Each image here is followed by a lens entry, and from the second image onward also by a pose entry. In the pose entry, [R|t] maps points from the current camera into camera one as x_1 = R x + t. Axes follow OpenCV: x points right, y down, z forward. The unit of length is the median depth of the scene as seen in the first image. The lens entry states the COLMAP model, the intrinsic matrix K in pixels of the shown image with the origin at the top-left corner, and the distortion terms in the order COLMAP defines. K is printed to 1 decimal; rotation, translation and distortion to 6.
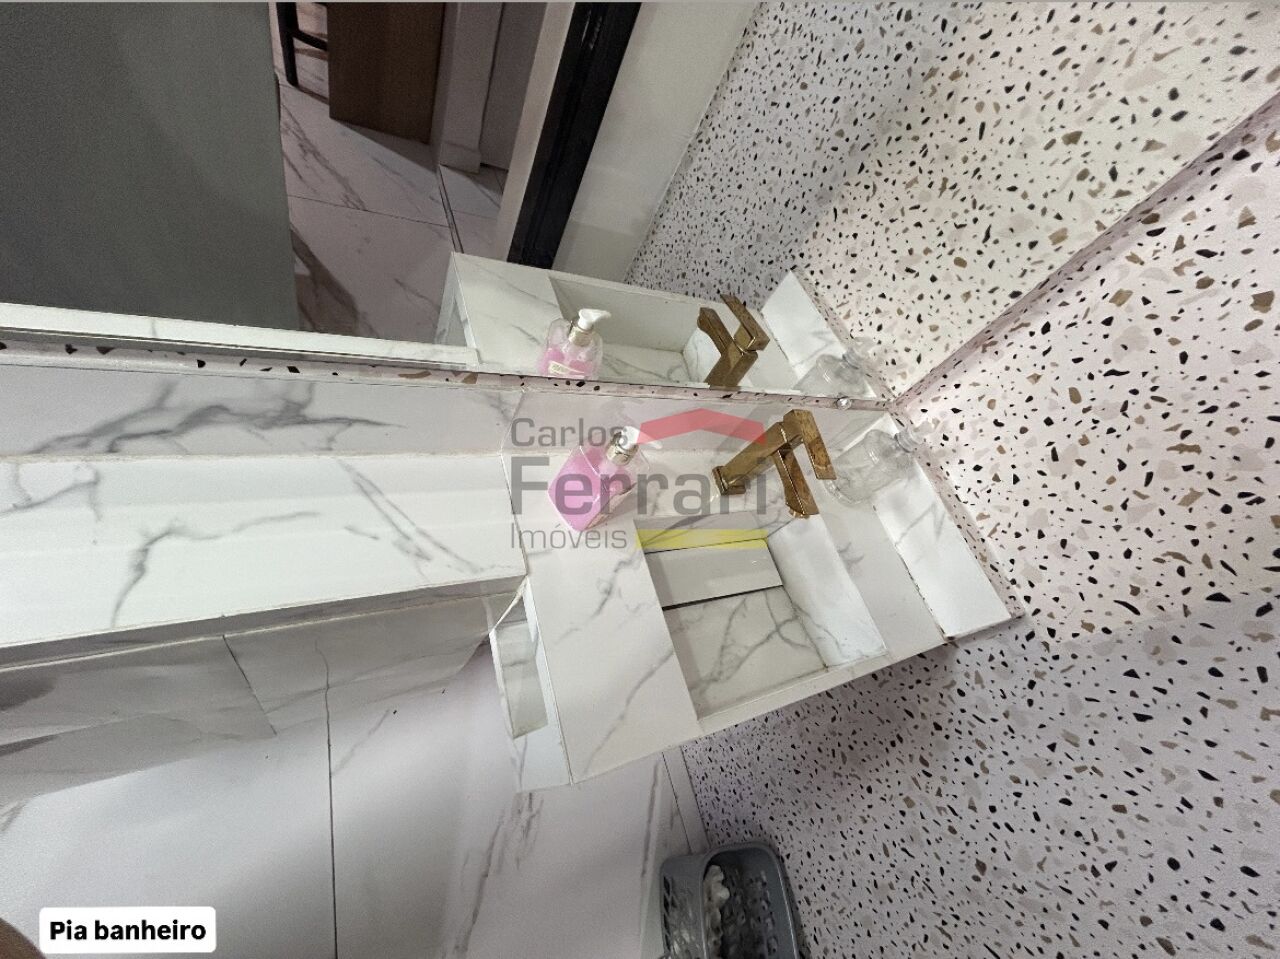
lens RADIAL K [[513.3, 0, 640.0], [0, 513.3, 479.5], [0, 0, 1]] dist [0.001455, 0.000226]
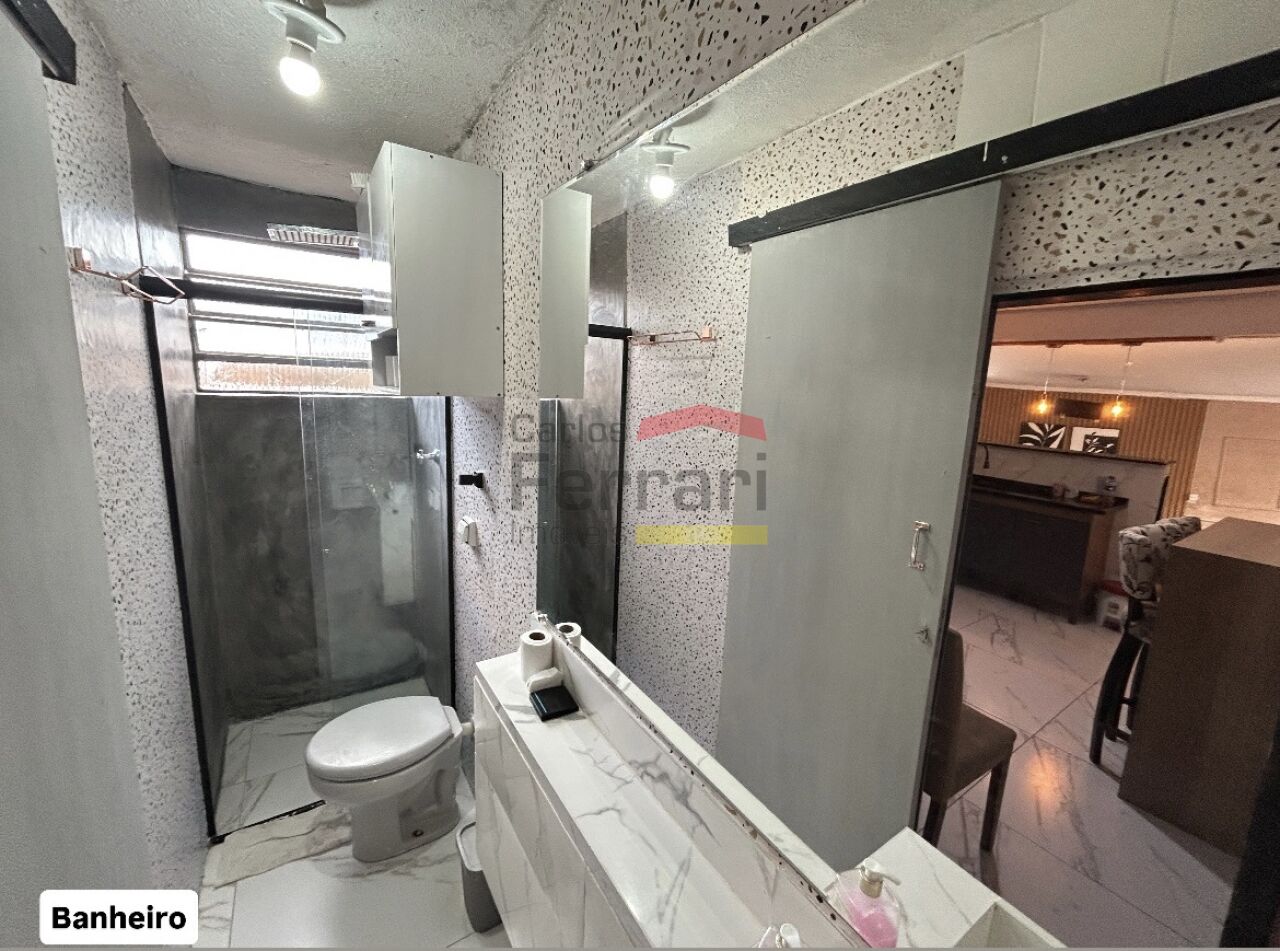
lens RADIAL K [[516.1, 0, 640.0], [0, 516.1, 475.5], [0, 0, 1]] dist [-0.000643, -0.000093]
pose [[0.251508, -0.247667, -0.935631, 1.288804], [-0.758728, 0.549729, -0.349471, 0.013049], [0.600896, 0.797784, -0.049651, 0.014027]]
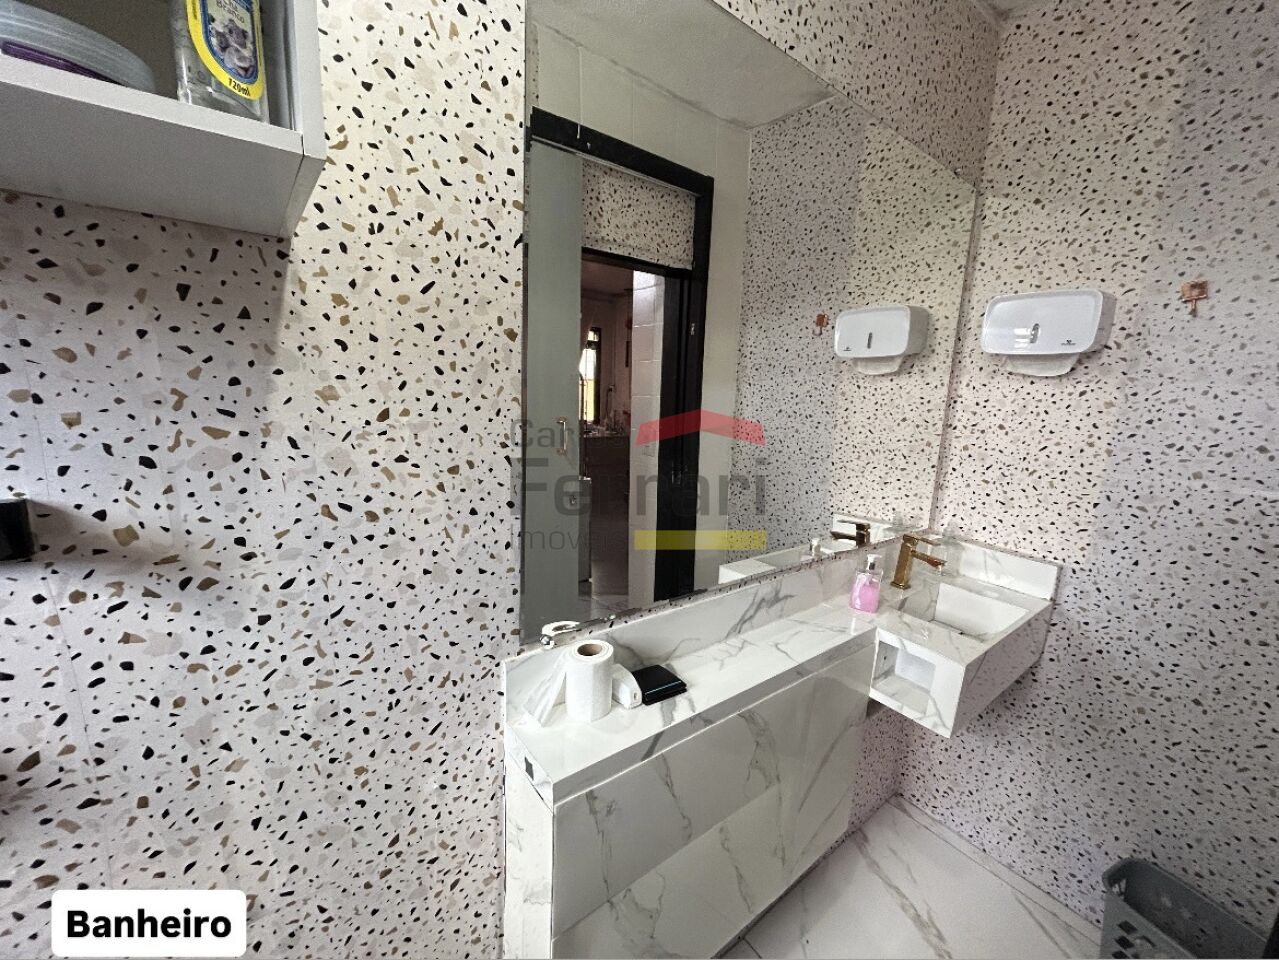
lens RADIAL K [[512.9, 0, 639.5], [0, 512.9, 480.0], [0, 0, 1]] dist [0.001455, 0.000226]
pose [[0.876175, -0.434008, 0.209654, -1.468240], [0.467255, 0.658080, -0.590426, 0.669188], [0.118281, 0.615279, 0.779386, -1.461173]]
